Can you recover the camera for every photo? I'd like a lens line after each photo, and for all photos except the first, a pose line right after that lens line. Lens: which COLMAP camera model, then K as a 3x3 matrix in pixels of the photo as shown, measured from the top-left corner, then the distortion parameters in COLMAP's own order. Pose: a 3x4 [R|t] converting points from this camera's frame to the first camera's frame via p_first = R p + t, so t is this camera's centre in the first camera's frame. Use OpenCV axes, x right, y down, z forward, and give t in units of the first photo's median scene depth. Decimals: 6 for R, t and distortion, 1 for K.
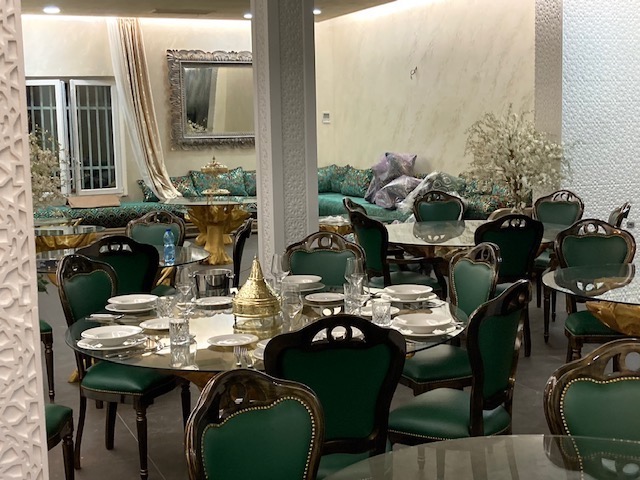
lens RADIAL K [[958.6, 0, 315.5], [0, 958.6, 237.9], [0, 0, 1]] dist [0.172070, 0.000000]
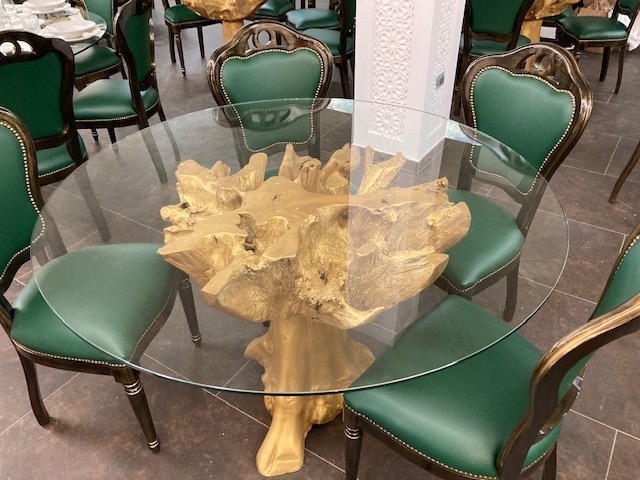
lens RADIAL K [[526.7, 0, 323.9], [0, 526.7, 237.7], [0, 0, 1]] dist [0.043174, -0.048098]
pose [[0.827717, -0.314554, 0.464693, -0.025282], [0.061882, 0.874232, 0.481548, 0.016068], [-0.557723, -0.369830, 0.743083, 0.248942]]
